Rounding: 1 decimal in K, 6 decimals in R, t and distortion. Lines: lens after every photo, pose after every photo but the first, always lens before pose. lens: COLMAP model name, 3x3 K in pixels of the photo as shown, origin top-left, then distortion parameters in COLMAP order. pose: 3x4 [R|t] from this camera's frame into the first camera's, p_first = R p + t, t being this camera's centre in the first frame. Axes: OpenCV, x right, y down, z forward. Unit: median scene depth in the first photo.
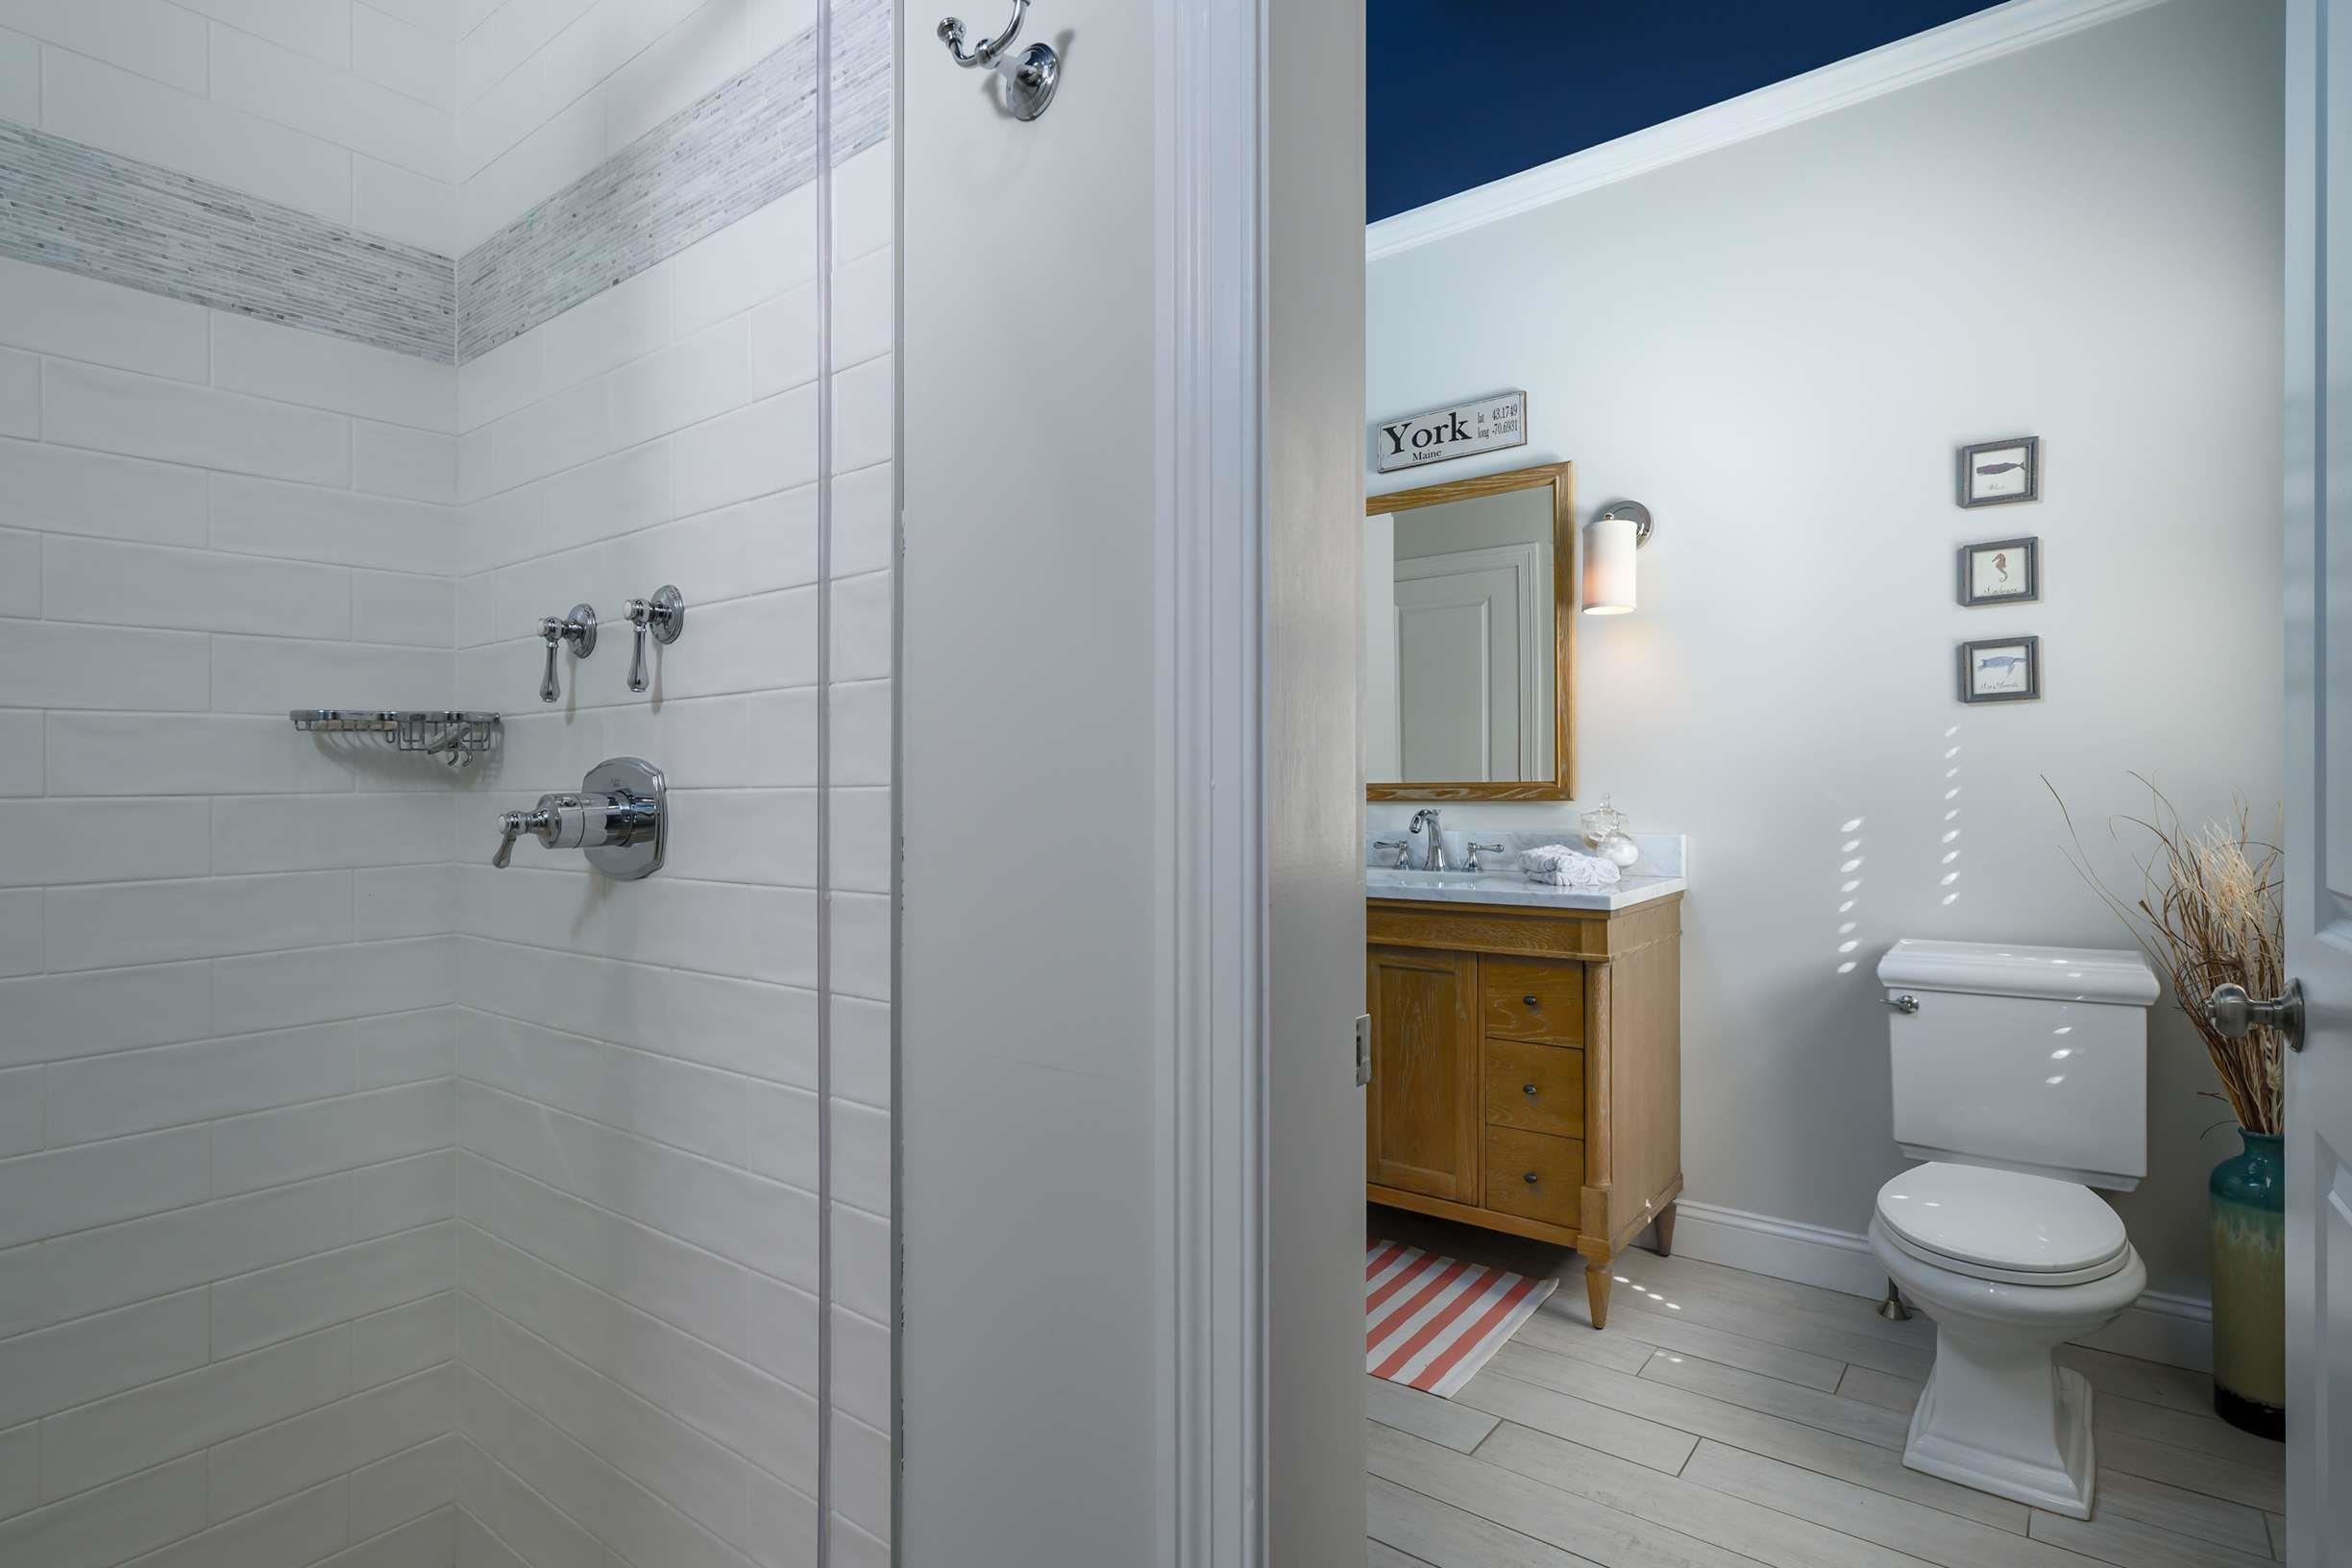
lens RADIAL K [[1169.4, 0, 1176.0], [0, 1169.4, 784.0], [0, 0, 1]] dist [0.000990, 0.000080]
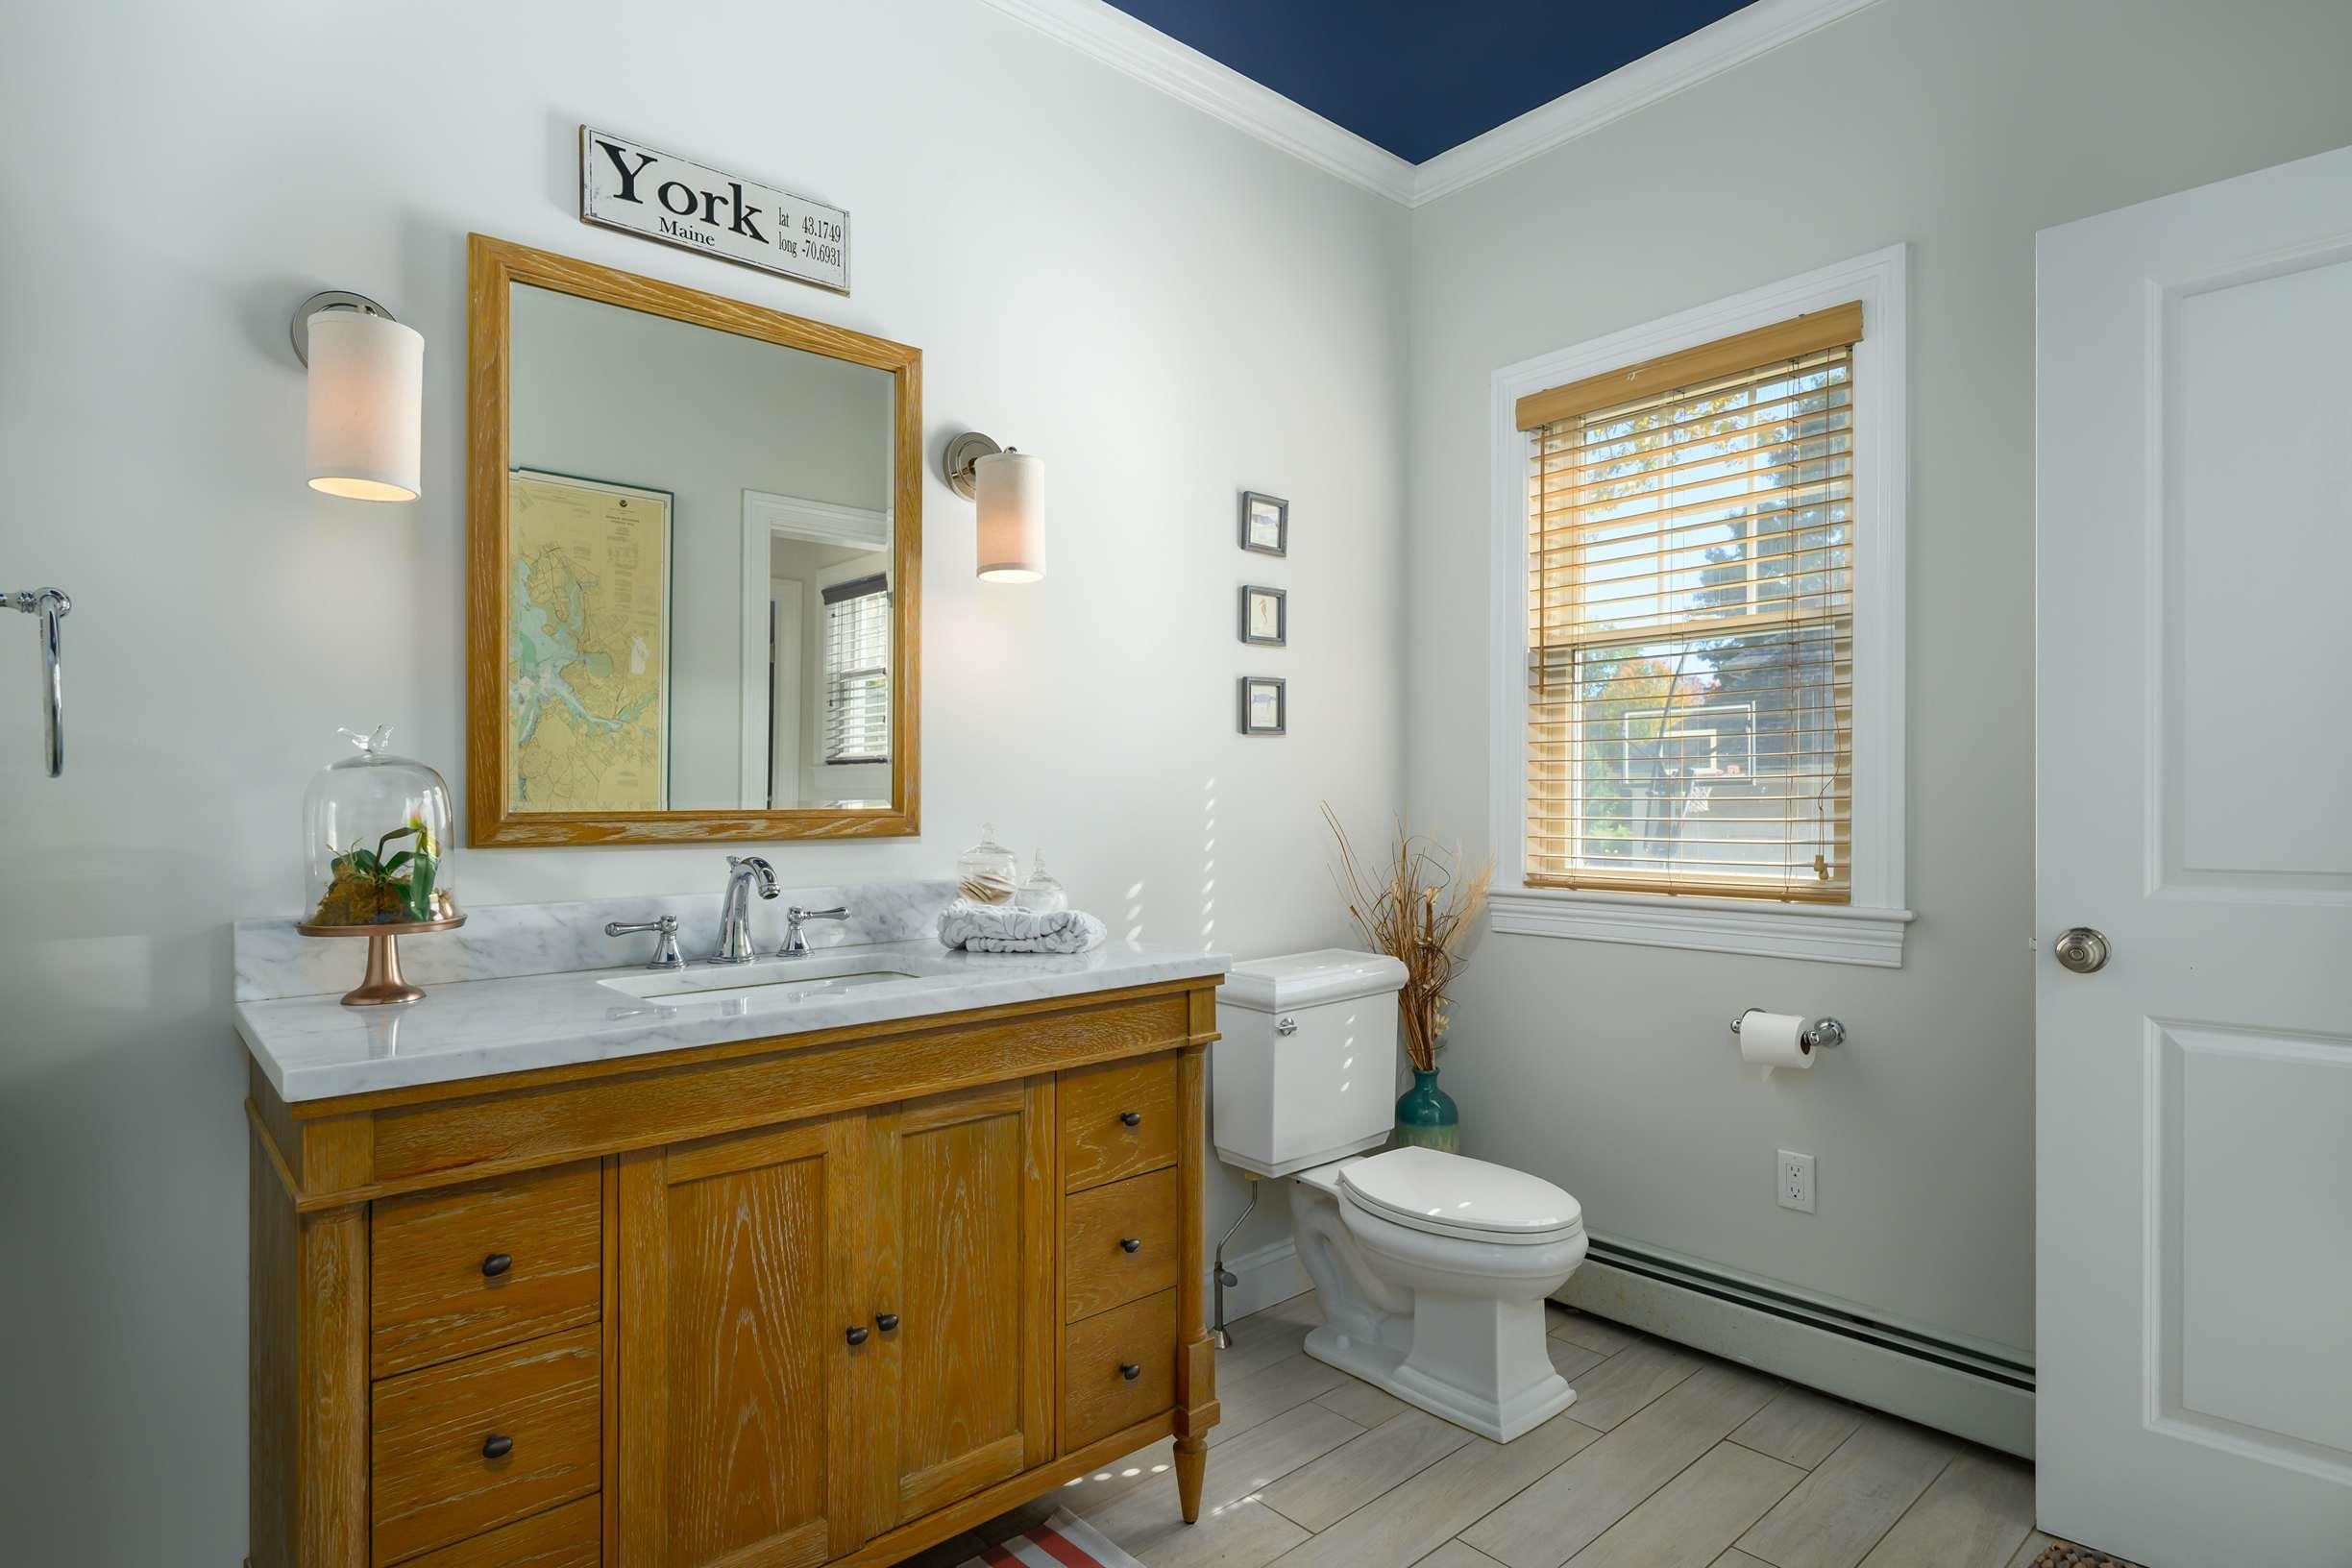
lens RADIAL K [[1223.2, 0, 1176.7], [0, 1223.2, 819.4], [0, 0, 1]] dist [-0.004379, -0.000575]
pose [[0.187745, -0.006024, 0.982199, -0.380847], [0.004661, 0.999975, 0.005243, 0.001316], [-0.982207, 0.003593, 0.187768, 0.772023]]
